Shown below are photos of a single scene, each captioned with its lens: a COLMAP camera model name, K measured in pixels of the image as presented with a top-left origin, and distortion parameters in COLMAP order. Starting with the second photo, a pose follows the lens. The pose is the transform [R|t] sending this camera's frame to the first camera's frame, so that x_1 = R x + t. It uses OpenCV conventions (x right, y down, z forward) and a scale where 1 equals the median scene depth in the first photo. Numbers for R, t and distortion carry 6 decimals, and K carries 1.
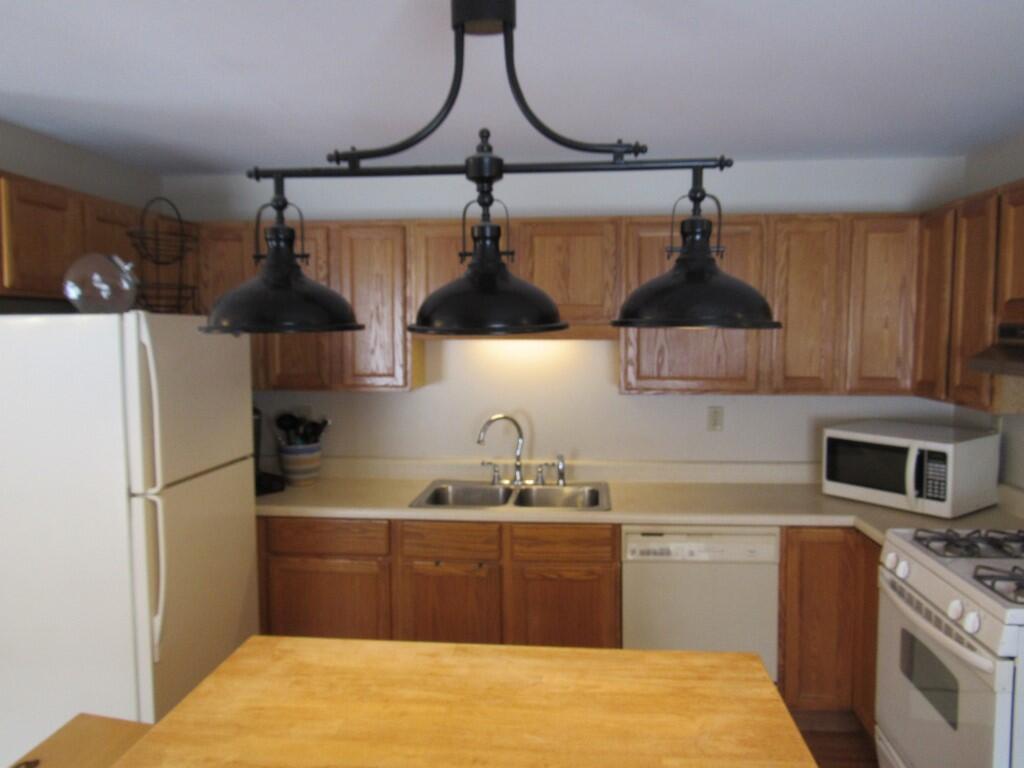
lens RADIAL K [[732.7, 0, 512.0], [0, 732.7, 384.0], [0, 0, 1]] dist [-0.047294, -0.002773]
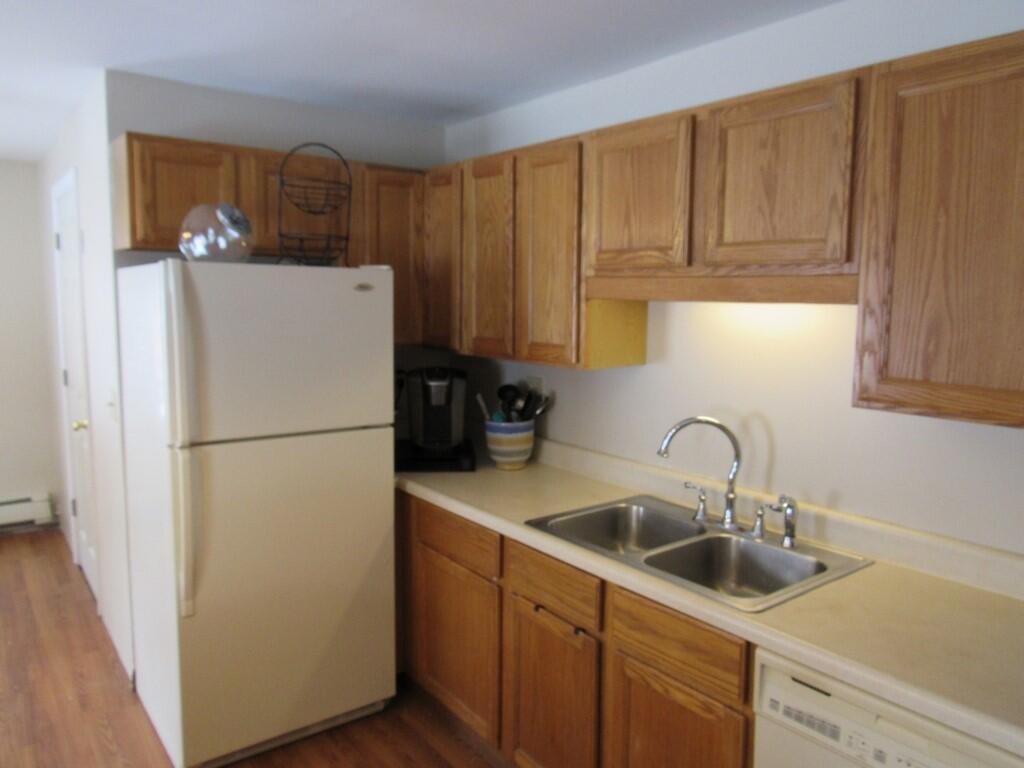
lens RADIAL K [[732.7, 0, 512.0], [0, 732.7, 384.0], [0, 0, 1]] dist [-0.047294, -0.002773]
pose [[0.682506, 0.097880, -0.724297, 0.388797], [-0.066663, 0.995198, 0.071672, -0.026087], [0.727834, -0.000633, 0.685753, 0.494599]]
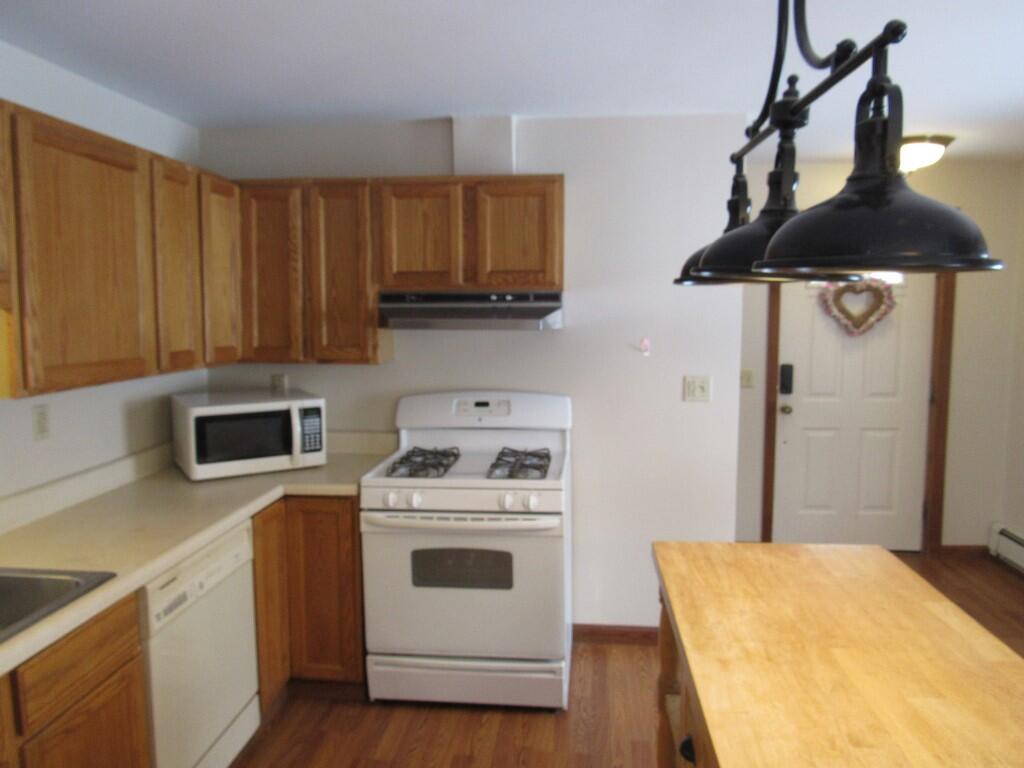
lens RADIAL K [[735.2, 0, 512.0], [0, 735.2, 384.0], [0, 0, 1]] dist [-0.024680, -0.000762]
pose [[-0.005723, -0.101439, 0.994825, -0.486881], [0.077991, 0.991766, 0.101576, -0.029861], [-0.996938, 0.078169, 0.002236, 0.641619]]
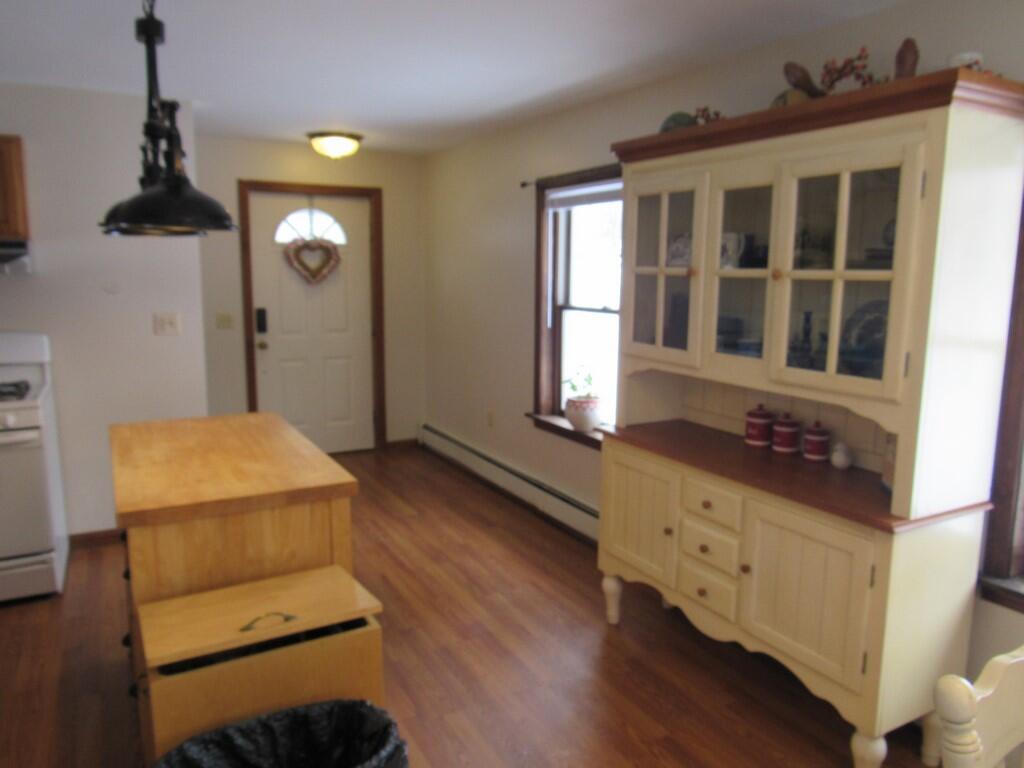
lens RADIAL K [[735.2, 0, 512.0], [0, 735.2, 384.0], [0, 0, 1]] dist [-0.024680, -0.000762]
pose [[-0.577195, -0.132752, 0.805744, -0.832422], [0.045964, 0.979852, 0.194364, -0.014443], [-0.815312, 0.149221, -0.559464, 0.619113]]
